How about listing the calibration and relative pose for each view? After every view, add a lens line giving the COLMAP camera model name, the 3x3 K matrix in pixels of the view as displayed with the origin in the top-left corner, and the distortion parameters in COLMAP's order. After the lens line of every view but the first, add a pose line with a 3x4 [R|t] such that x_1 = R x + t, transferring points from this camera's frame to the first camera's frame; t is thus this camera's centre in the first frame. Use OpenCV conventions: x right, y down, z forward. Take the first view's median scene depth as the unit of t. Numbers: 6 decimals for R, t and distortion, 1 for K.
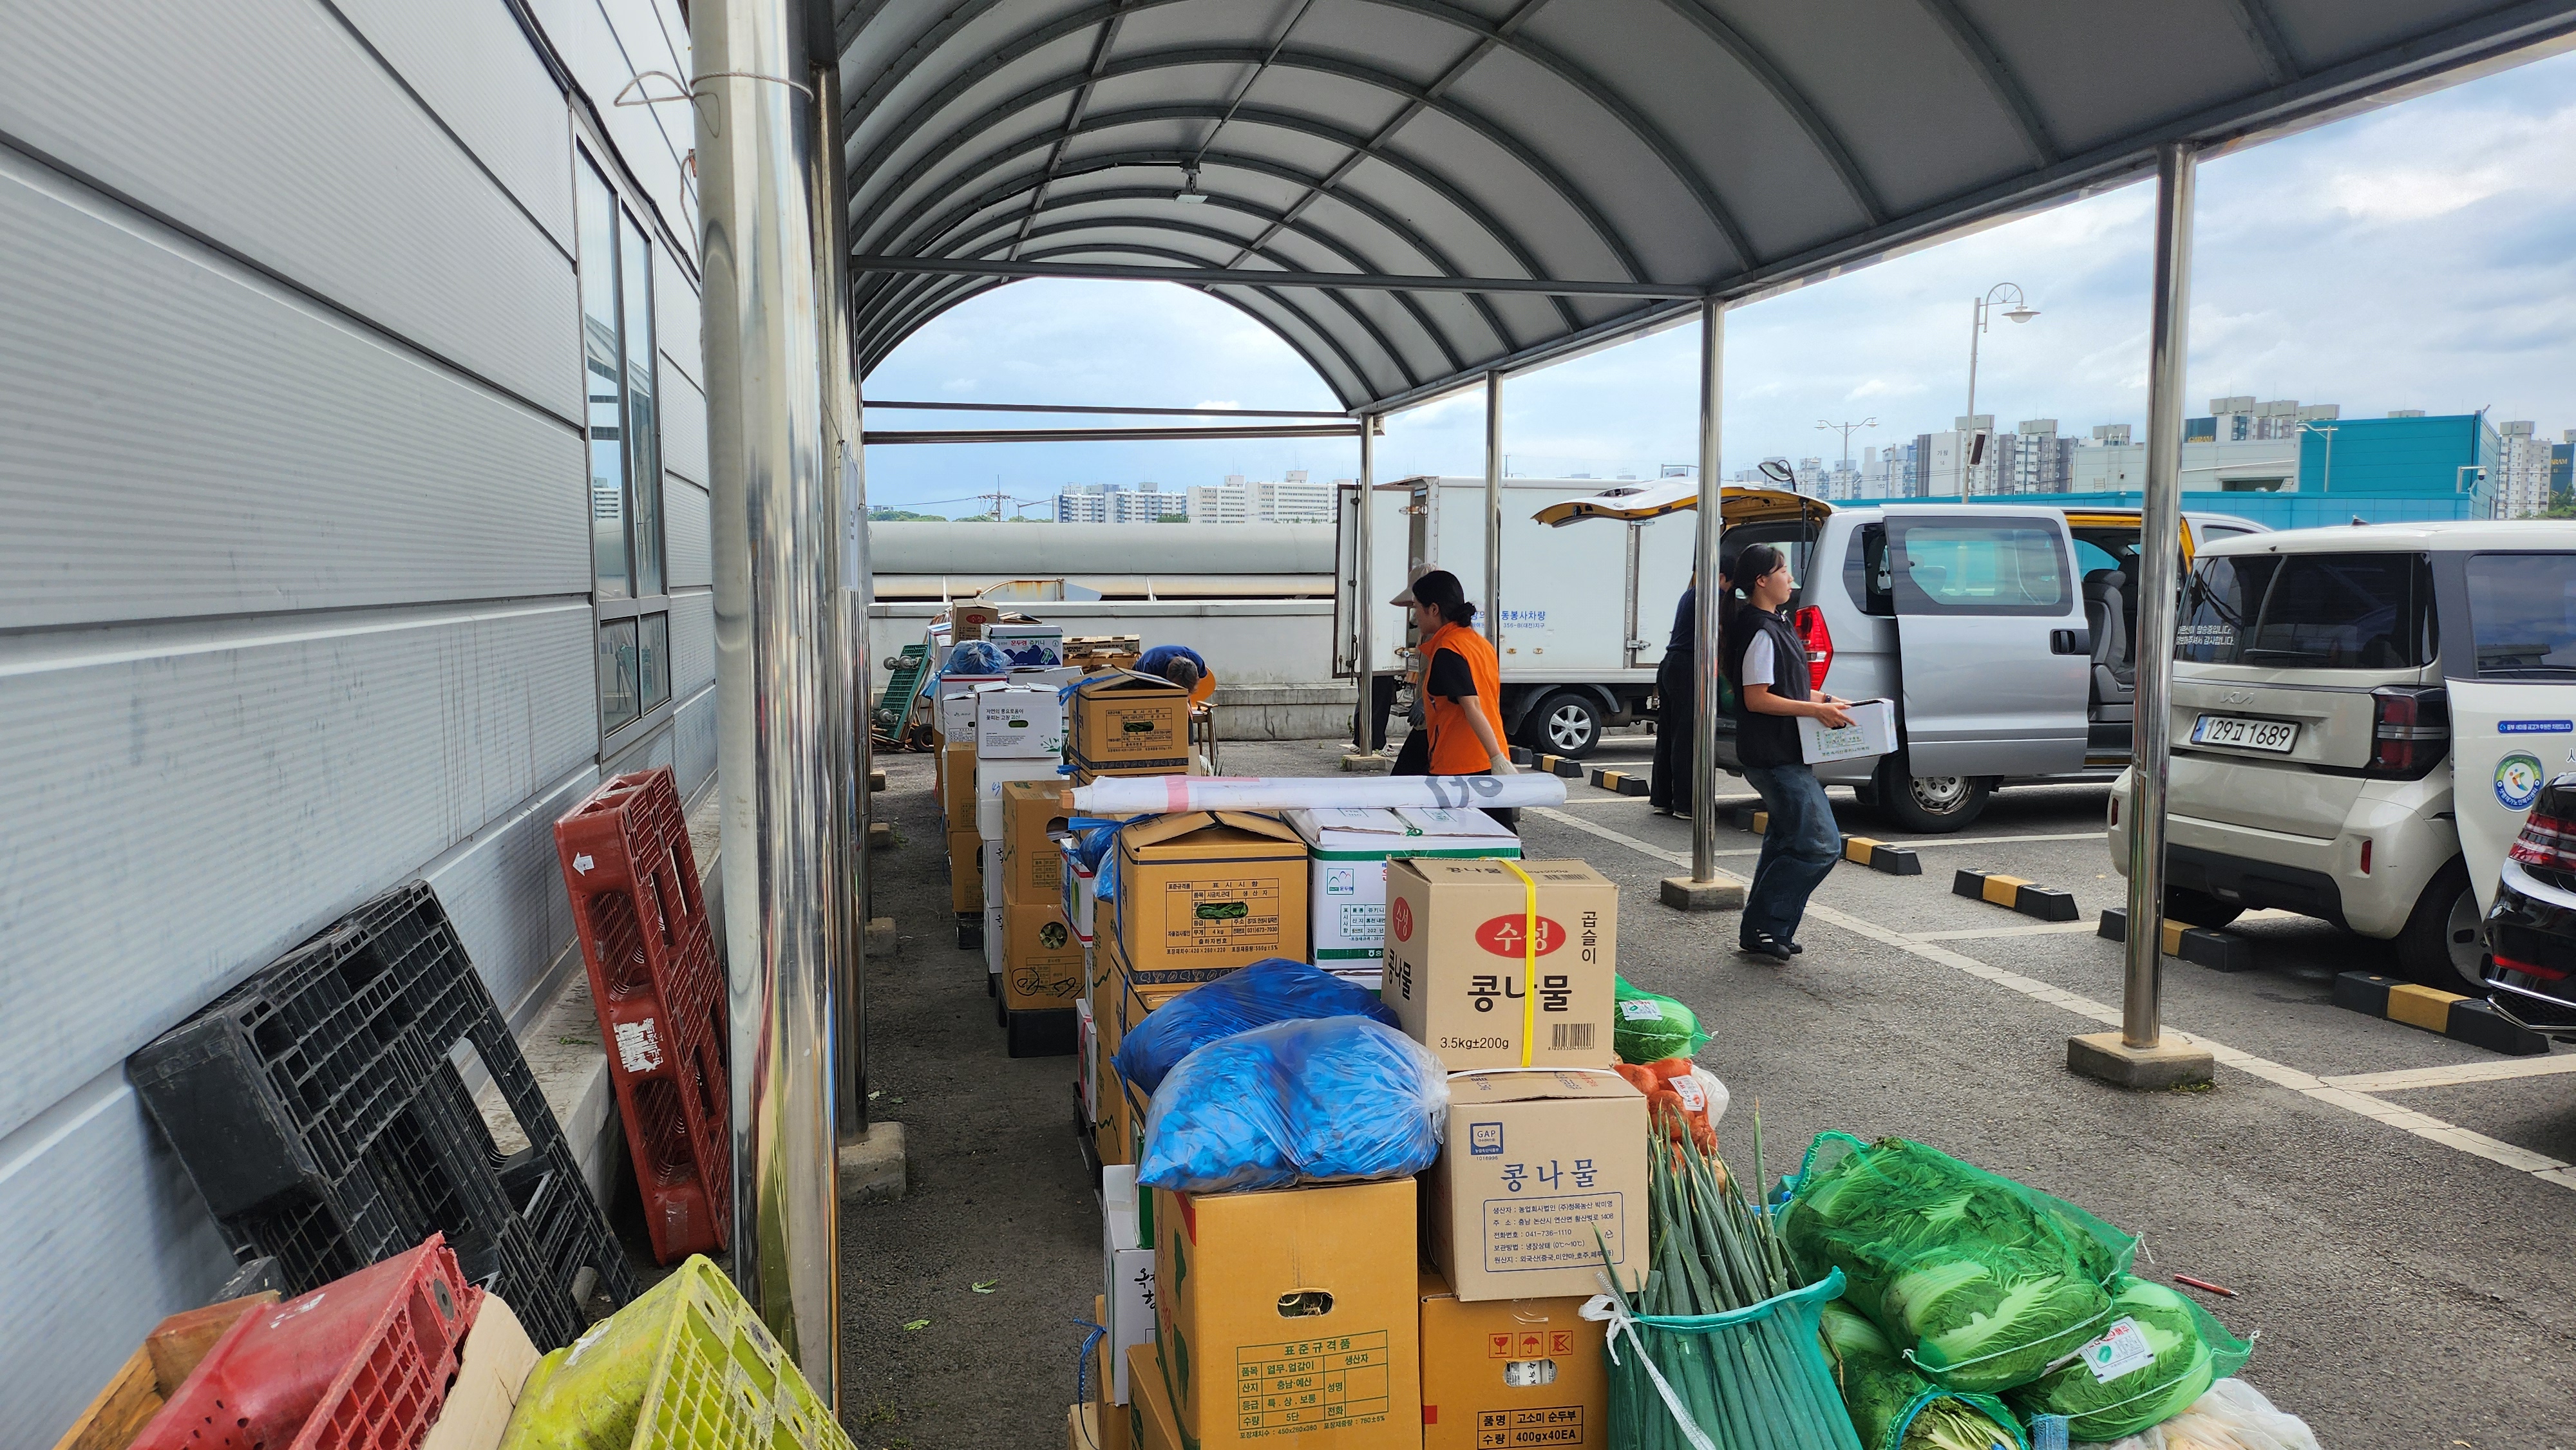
lens RADIAL K [[1800.8, 0, 1292.9], [0, 1800.8, 747.2], [0, 0, 1]] dist [0.078736, -0.084120]
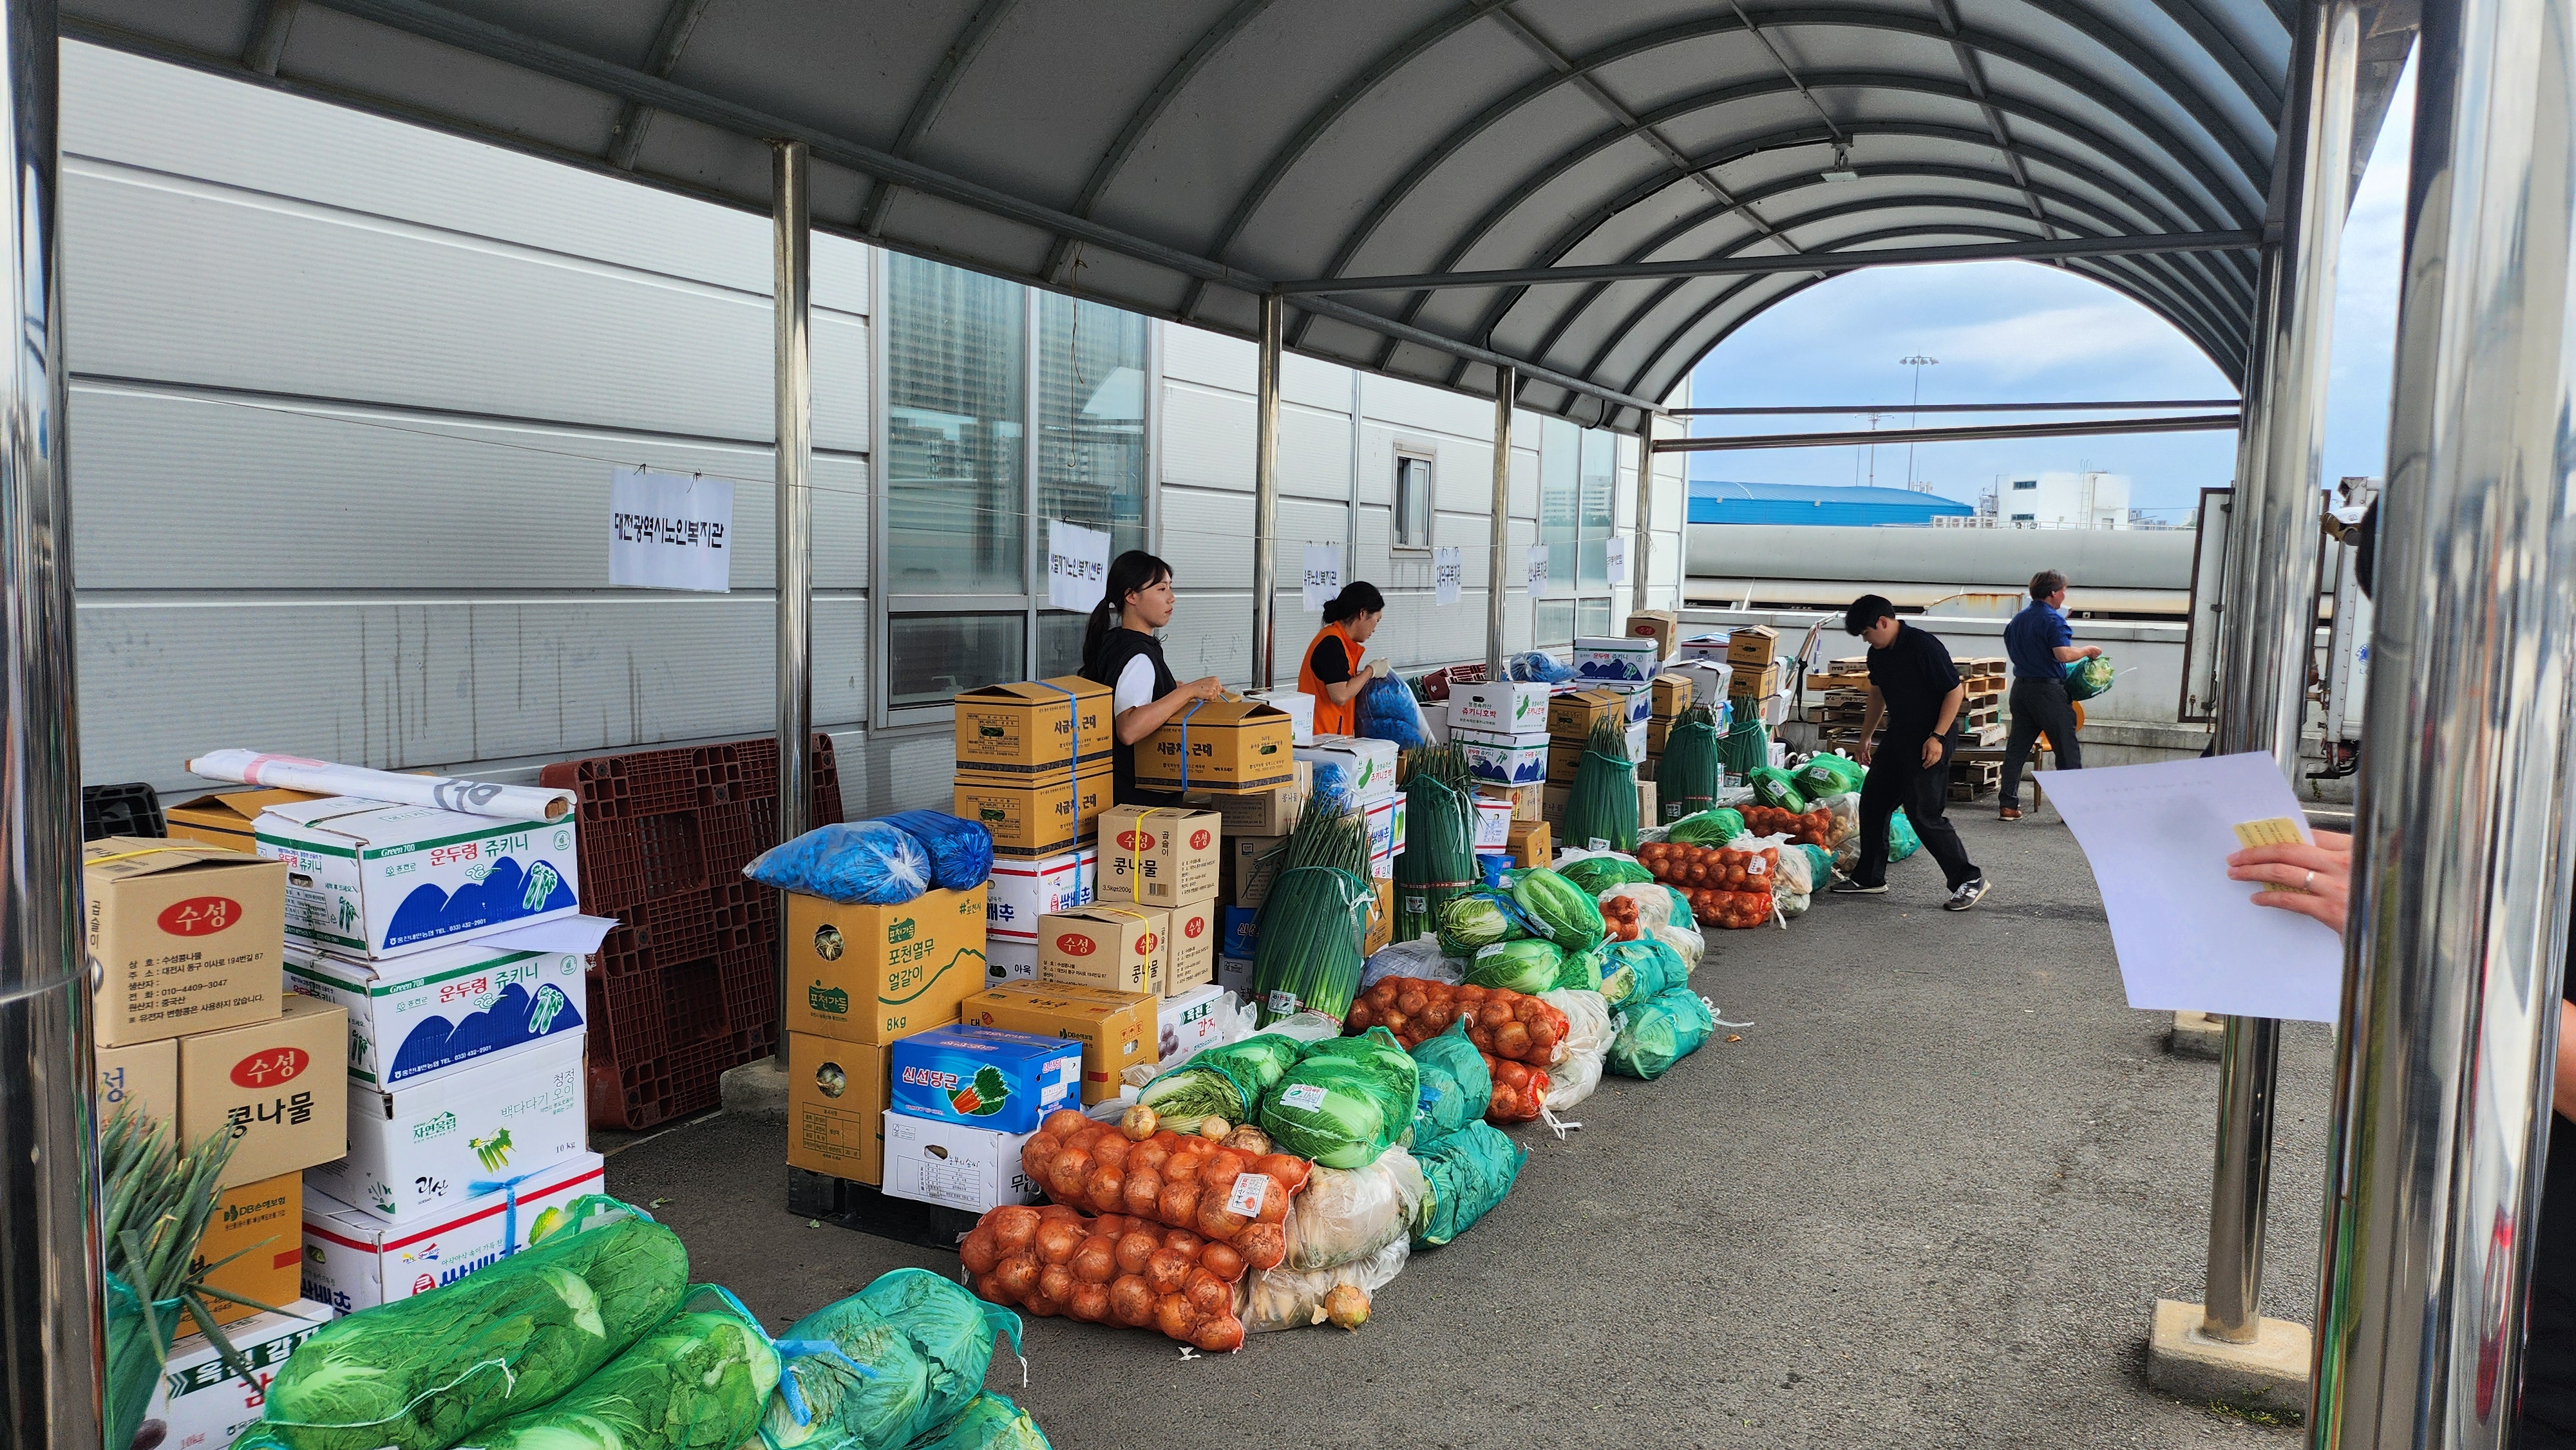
lens RADIAL K [[1800.8, 0, 1303.8], [0, 1800.8, 734.5], [0, 0, 1]] dist [0.078736, -0.084120]
pose [[0.773267, 0.083693, -0.628533, 0.332953], [-0.088853, 0.995773, 0.023280, -0.023420], [0.627824, 0.037845, 0.777435, 0.140069]]
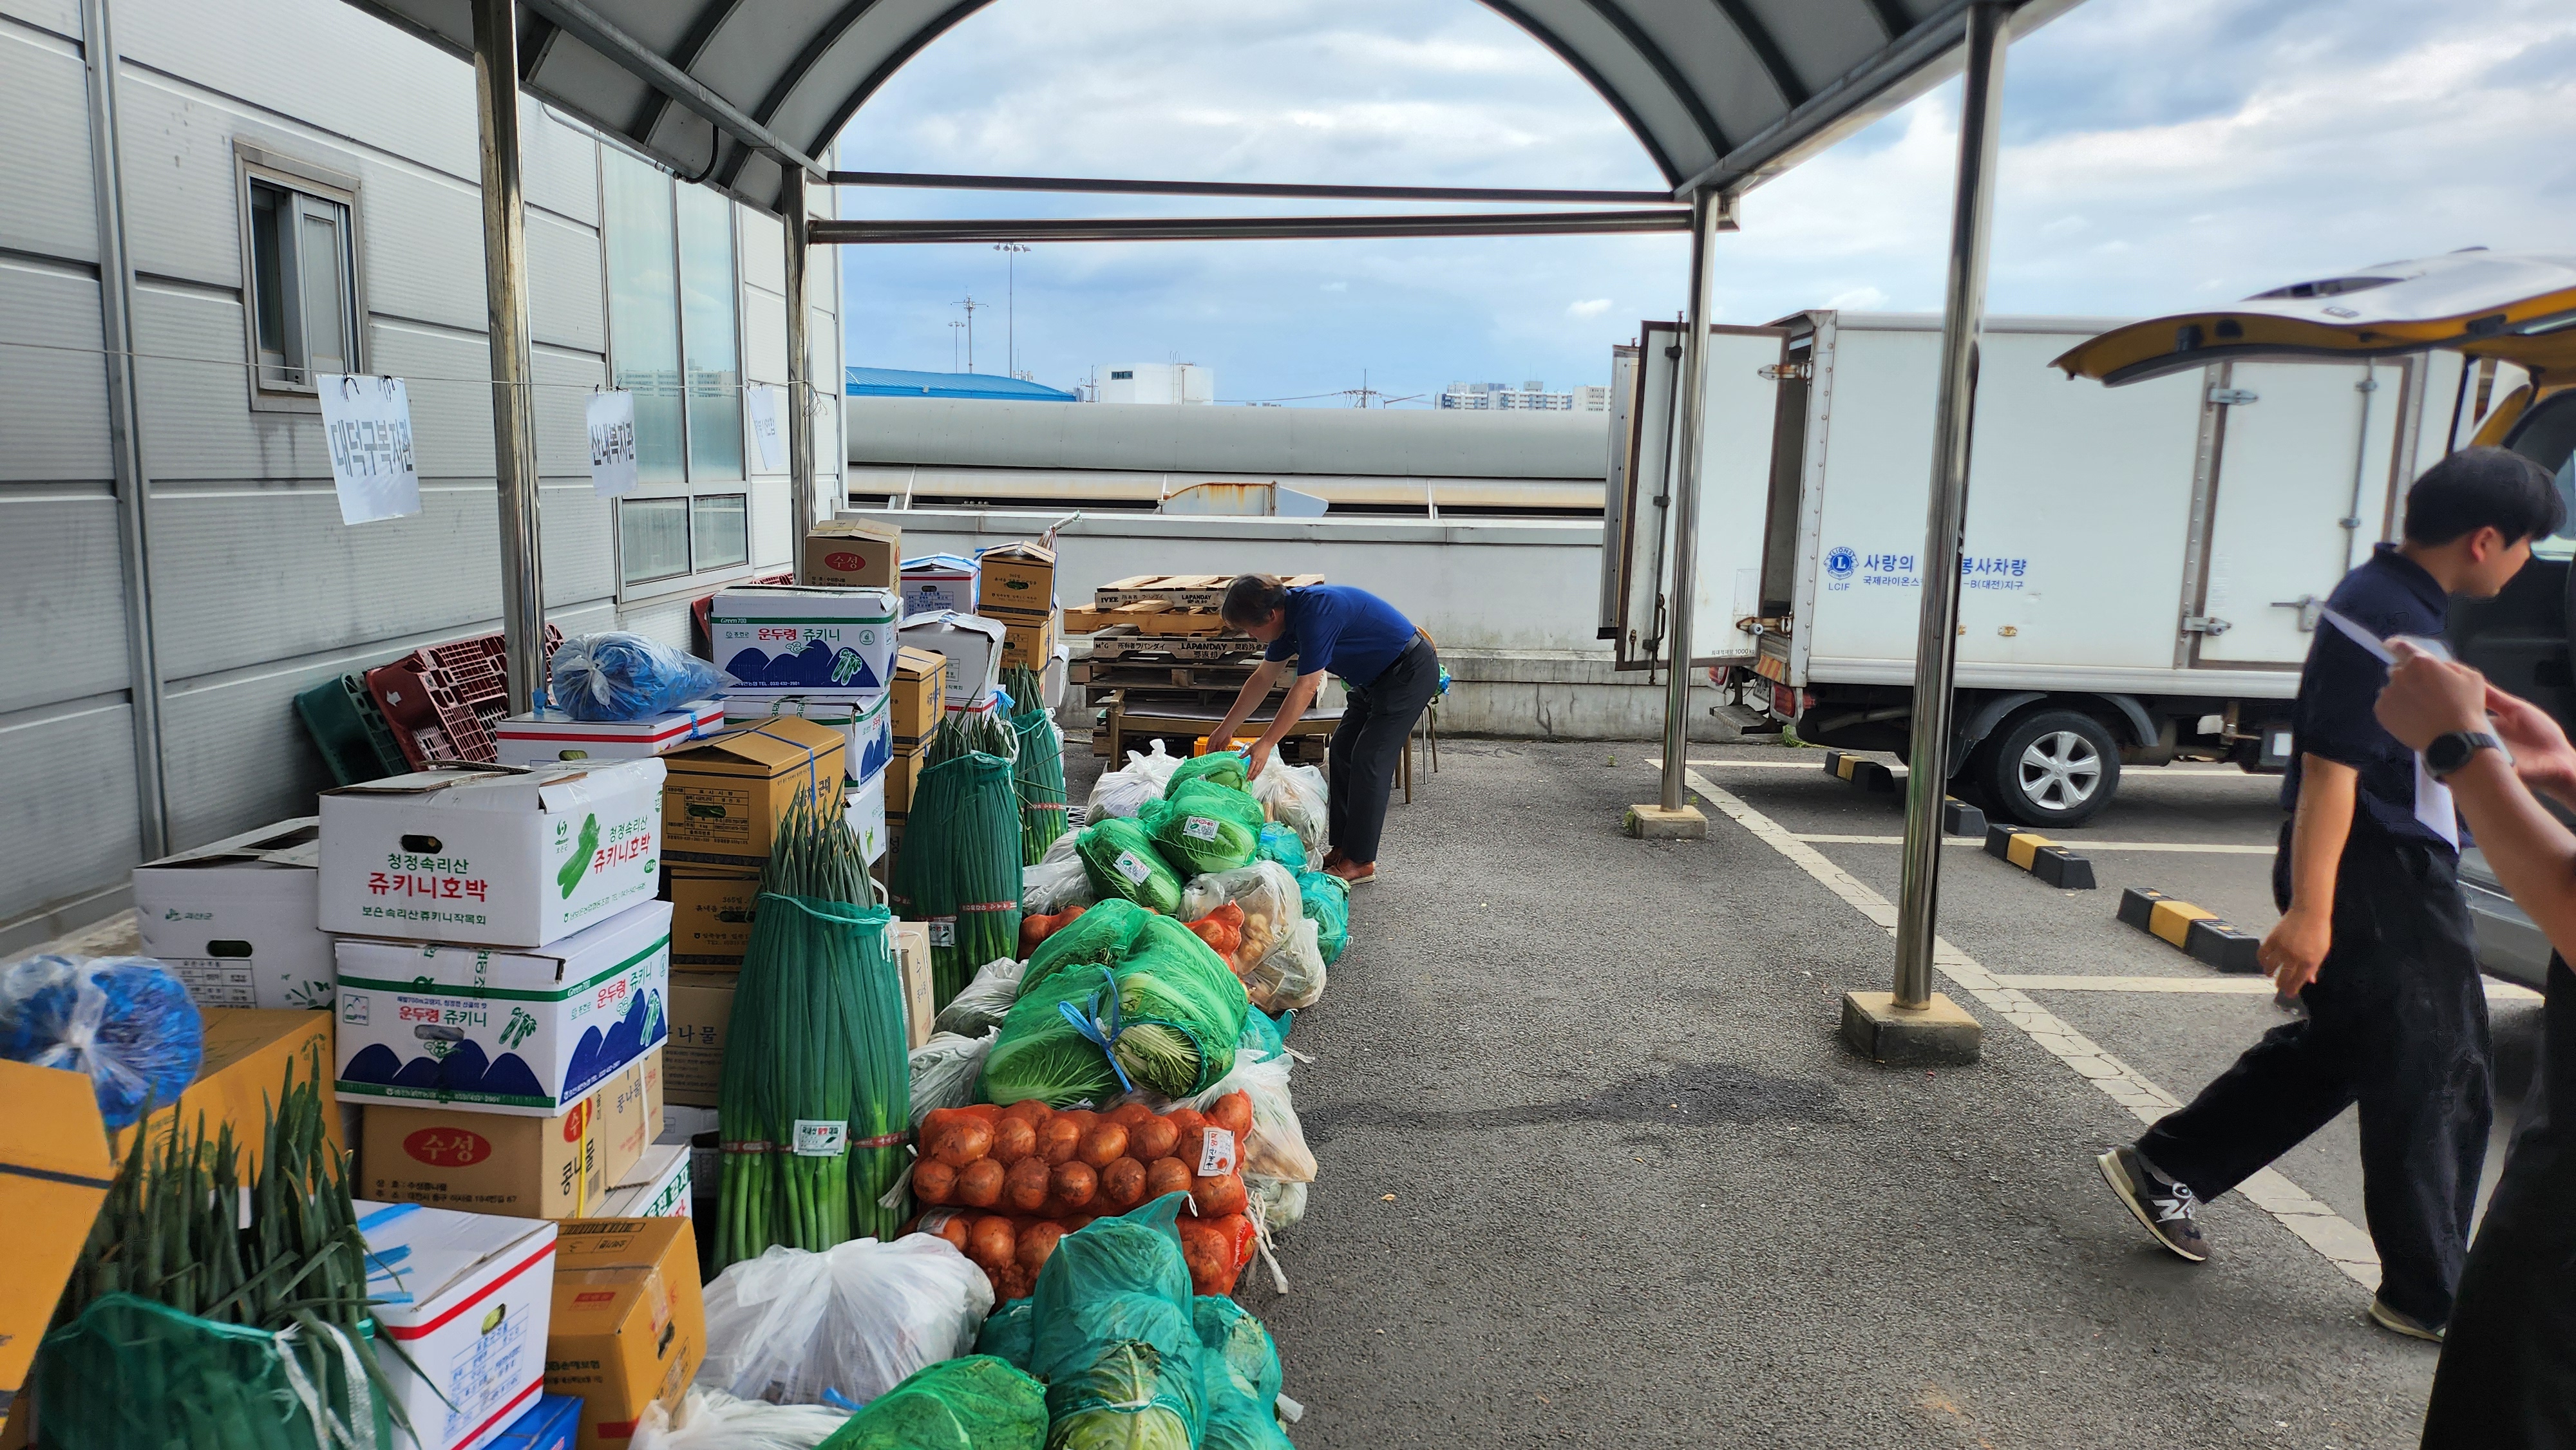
lens RADIAL K [[1800.8, 0, 1270.7], [0, 1800.8, 739.9], [0, 0, 1]] dist [0.078736, -0.084120]
pose [[0.975384, 0.053382, -0.213956, 0.053834], [-0.042549, 0.997584, 0.054922, -0.060238], [0.216371, -0.044466, 0.975298, 0.593870]]
